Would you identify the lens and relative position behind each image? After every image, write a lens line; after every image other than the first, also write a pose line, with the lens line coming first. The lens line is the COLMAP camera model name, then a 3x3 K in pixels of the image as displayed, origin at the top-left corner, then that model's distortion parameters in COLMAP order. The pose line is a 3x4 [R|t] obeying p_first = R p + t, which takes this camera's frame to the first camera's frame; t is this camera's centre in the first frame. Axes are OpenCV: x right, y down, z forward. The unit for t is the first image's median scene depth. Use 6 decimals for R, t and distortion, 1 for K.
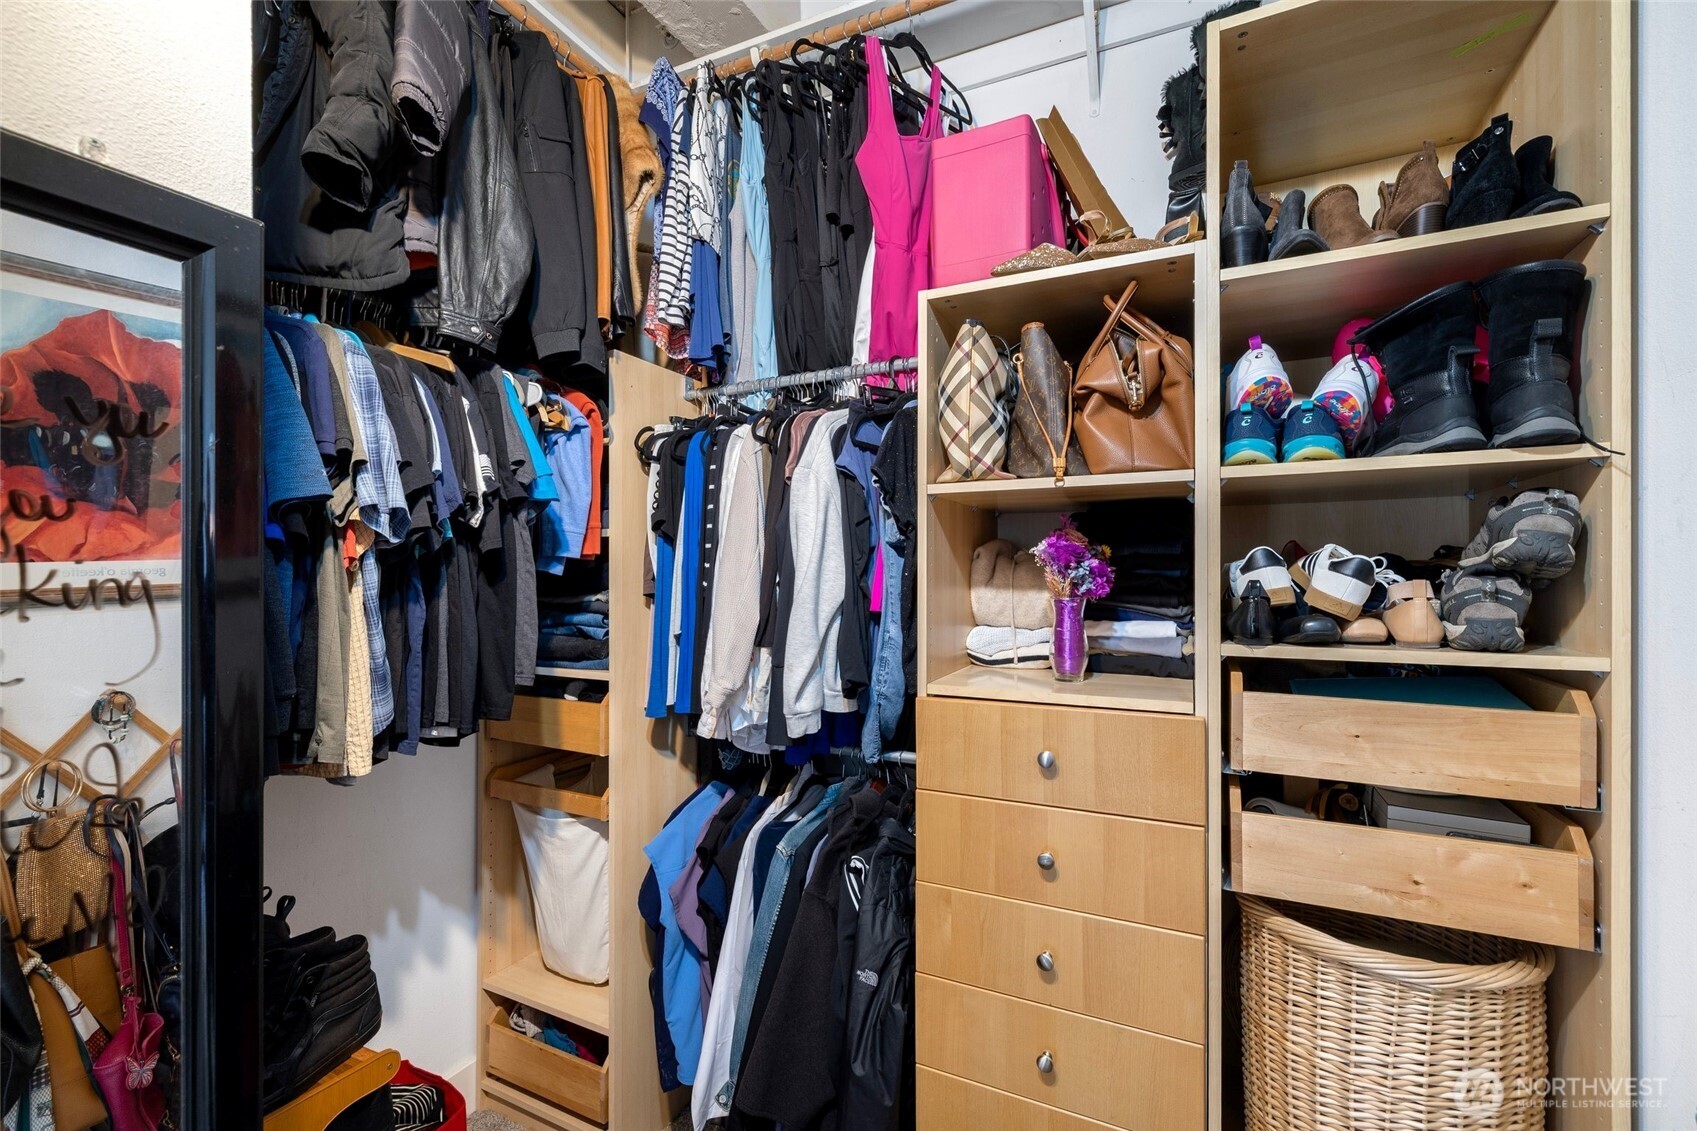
lens RADIAL K [[708.1, 0, 849.9], [0, 708.1, 563.0], [0, 0, 1]] dist [0.000663, 0.000627]
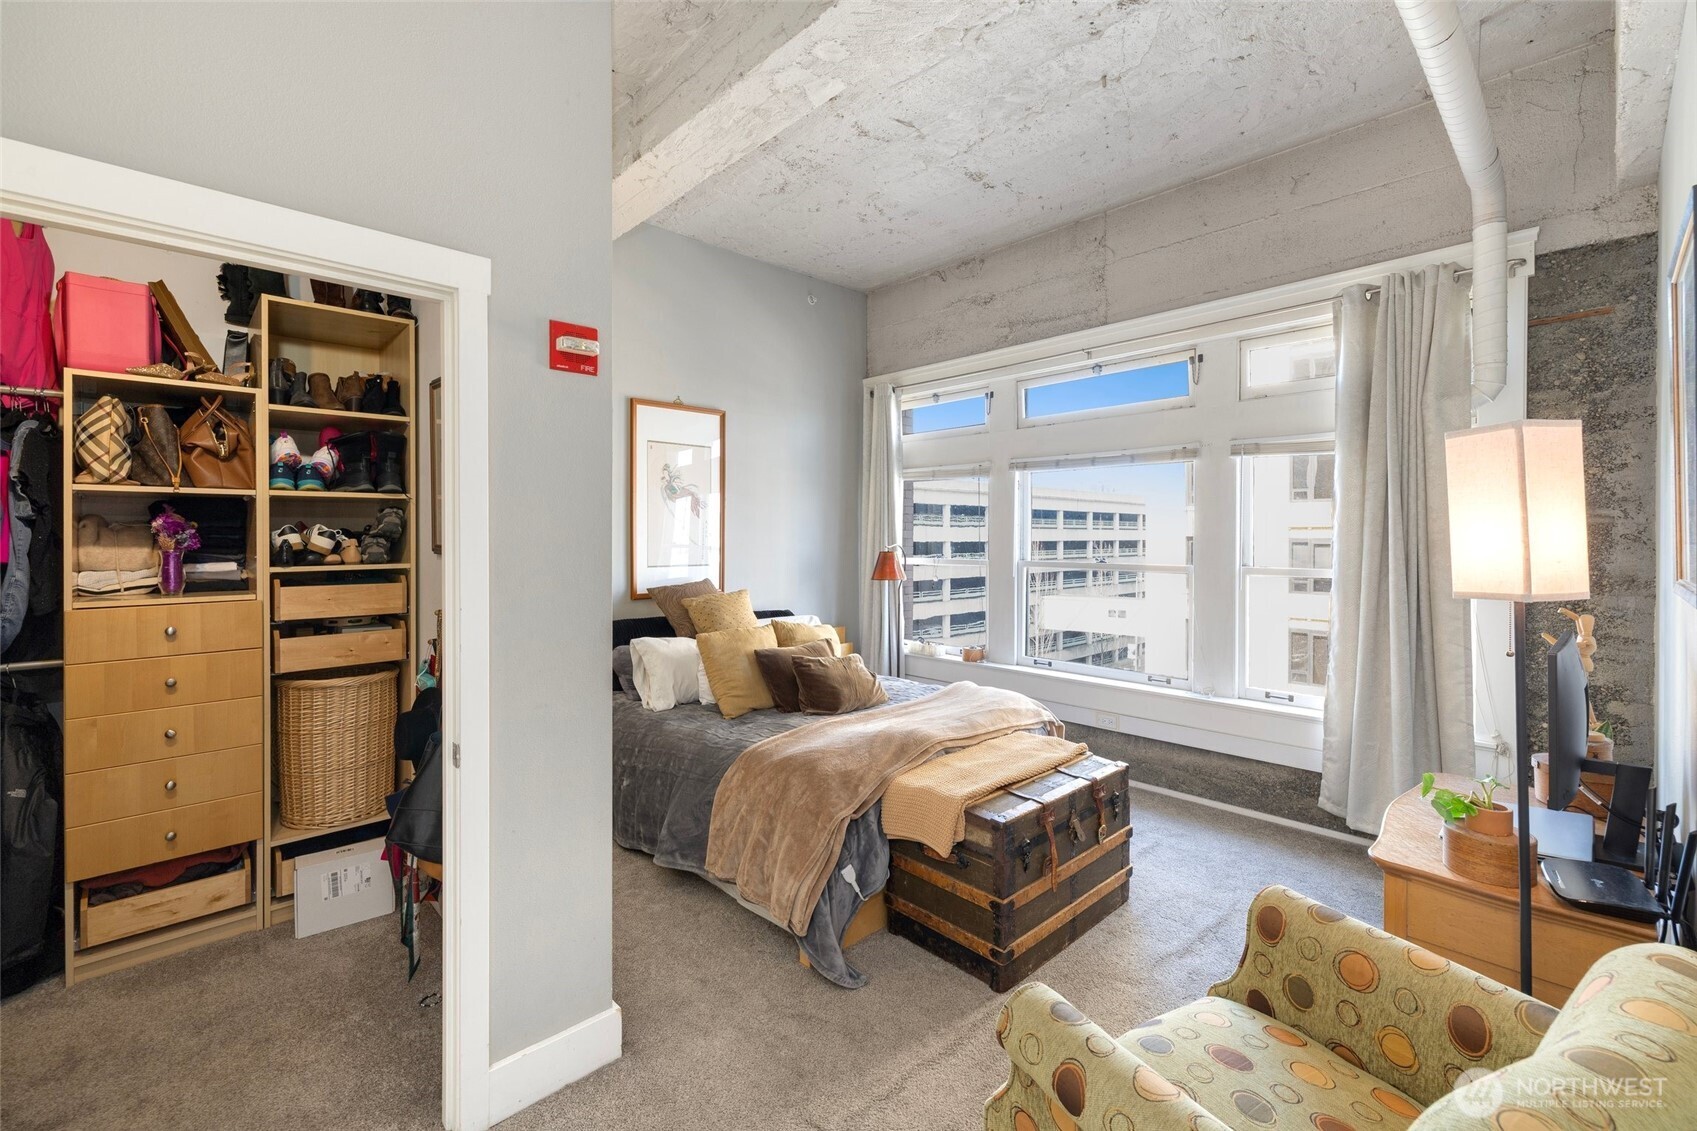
lens RADIAL K [[727.1, 0, 846.2], [0, 727.1, 549.6], [0, 0, 1]] dist [0.000357, 0.000184]
pose [[0.347957, -0.017198, 0.937353, -0.965035], [-0.009797, 0.999710, 0.021978, -0.012404], [-0.937459, -0.016831, 0.347688, -1.464333]]
